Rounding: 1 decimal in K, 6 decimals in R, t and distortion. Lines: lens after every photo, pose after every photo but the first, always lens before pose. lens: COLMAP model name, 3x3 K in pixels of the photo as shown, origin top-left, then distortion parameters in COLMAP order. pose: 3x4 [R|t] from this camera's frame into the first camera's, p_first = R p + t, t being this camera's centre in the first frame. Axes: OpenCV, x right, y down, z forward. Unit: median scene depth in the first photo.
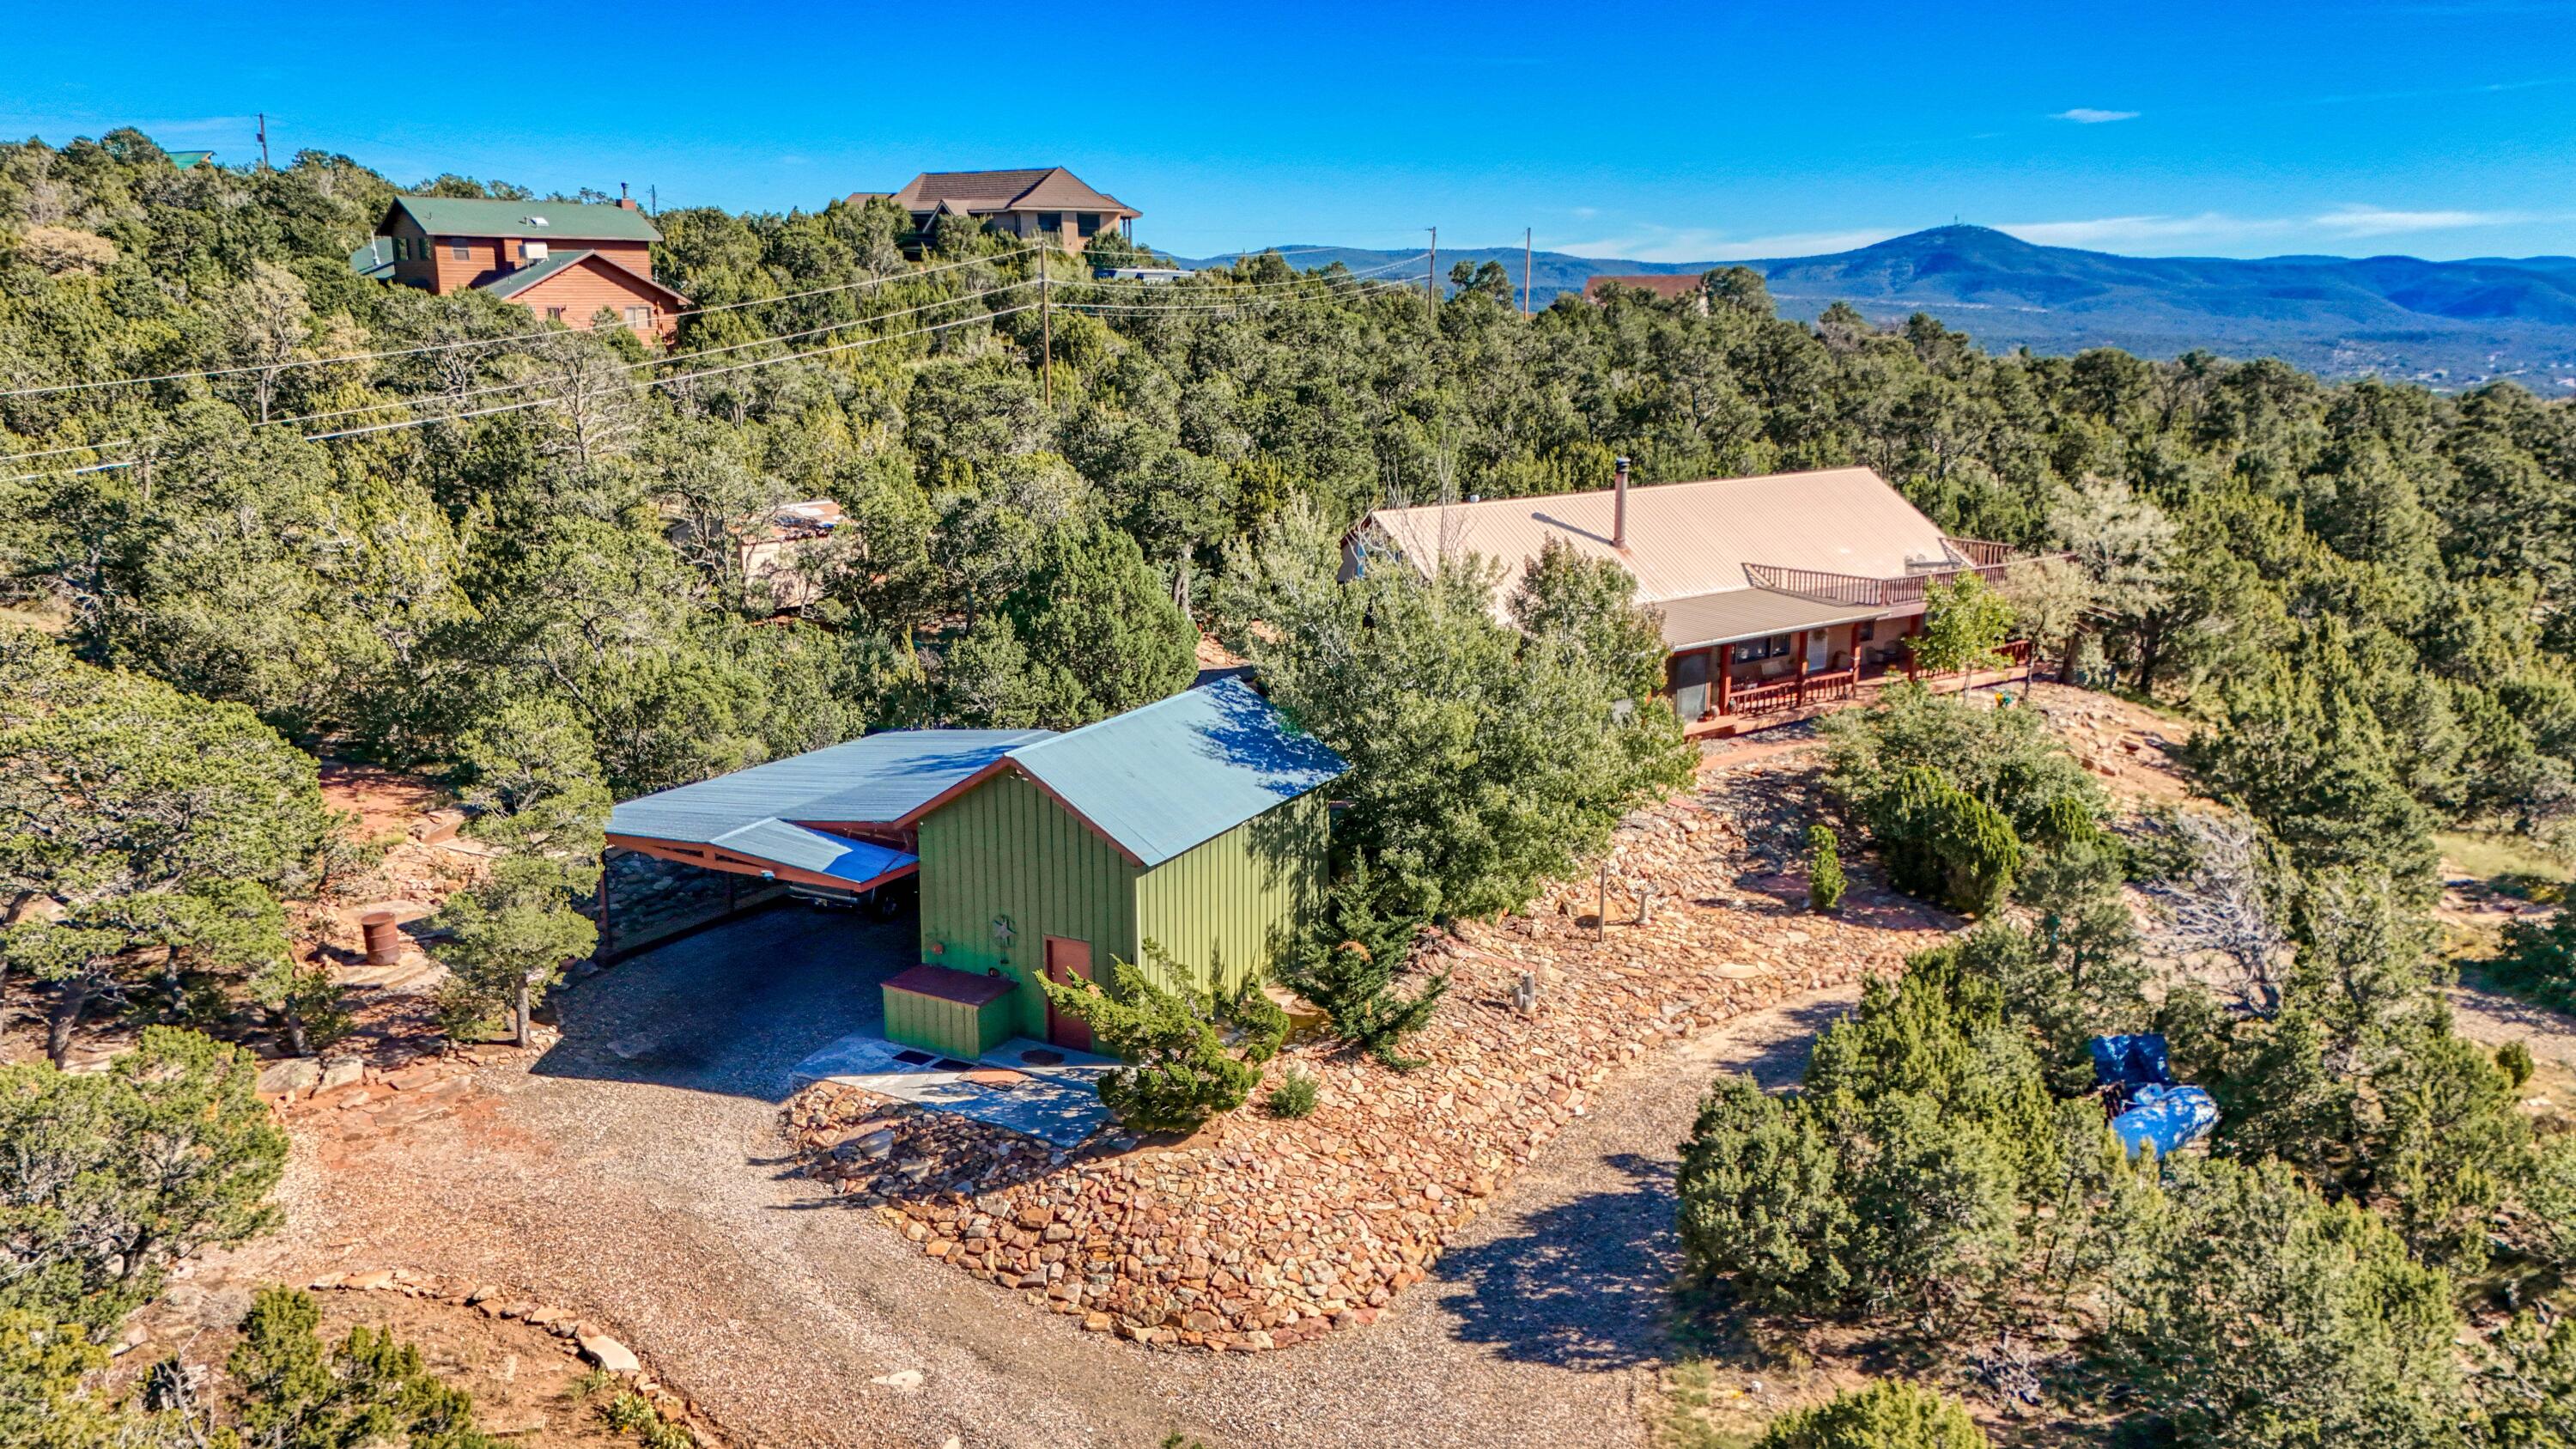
lens RADIAL K [[1896.5, 0, 1284.9], [0, 1896.5, 725.5], [0, 0, 1]] dist [0.071050, -0.069469]
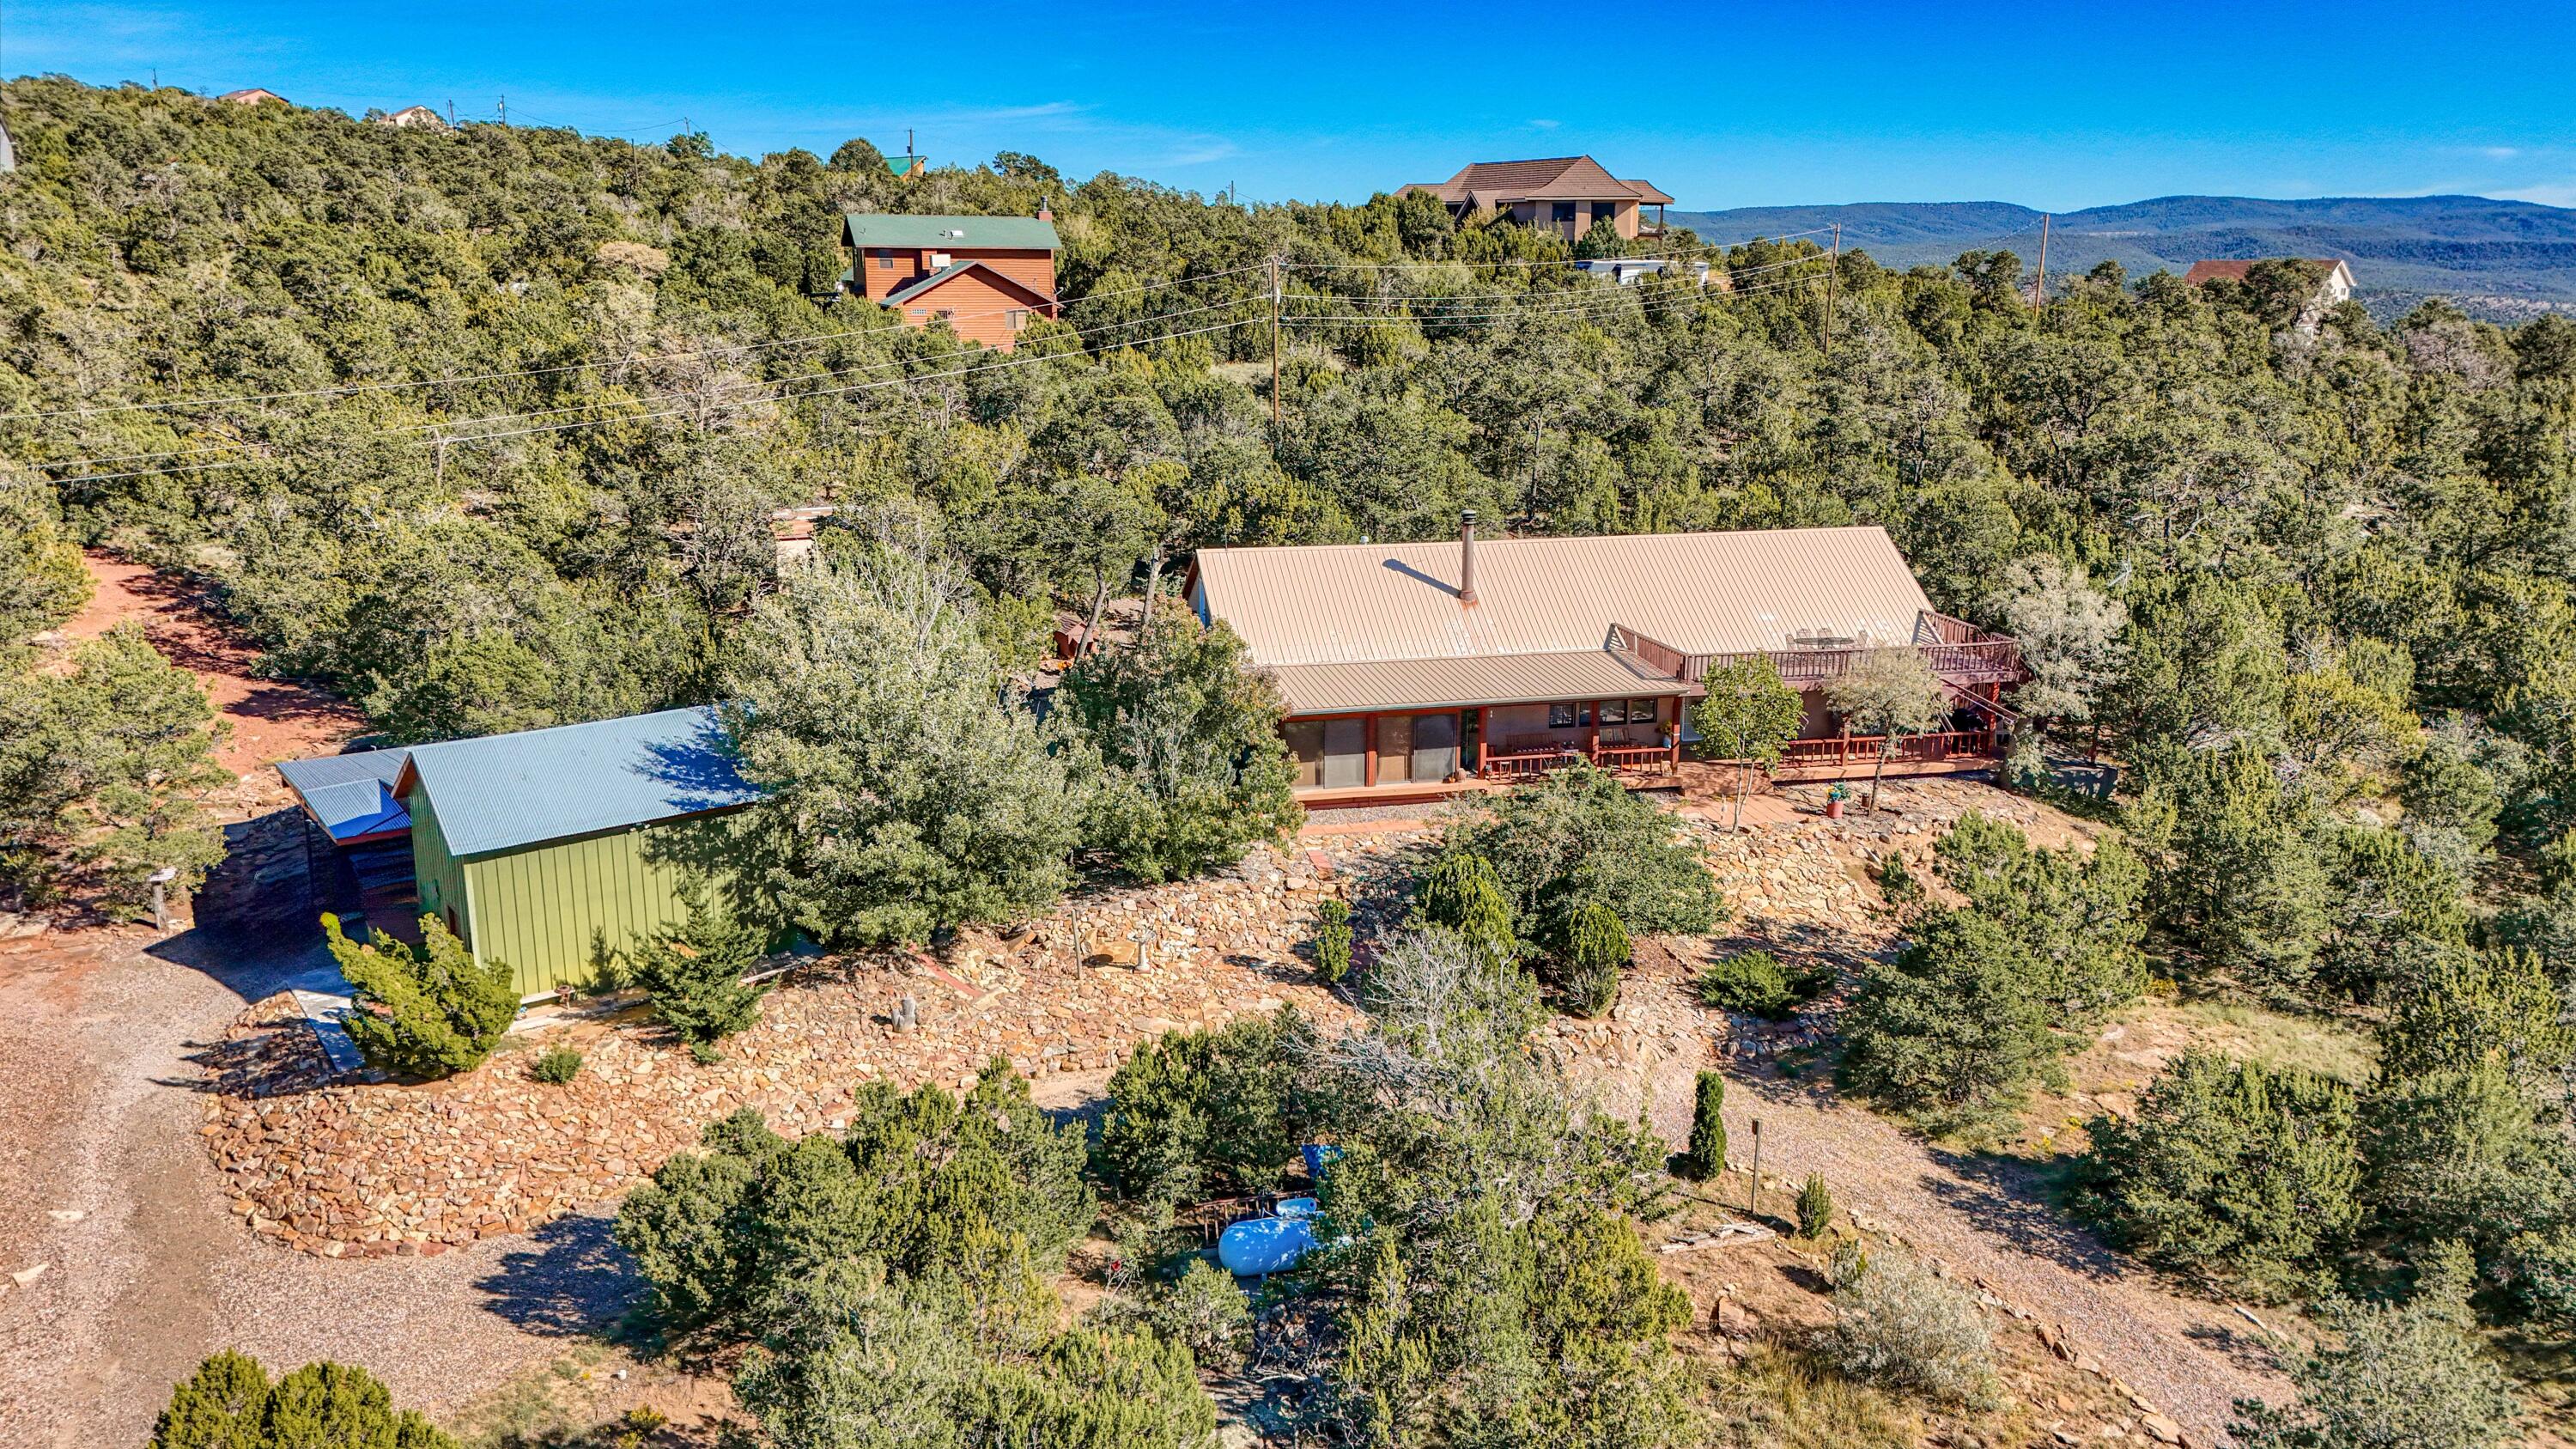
lens RADIAL K [[1896.5, 0, 1279.9], [0, 1896.5, 714.5], [0, 0, 1]] dist [0.071050, -0.069469]
pose [[0.911277, 0.098133, -0.399929, 0.463956], [-0.092254, 0.995156, 0.033978, -0.054953], [0.401326, 0.005932, 0.915916, 0.051846]]
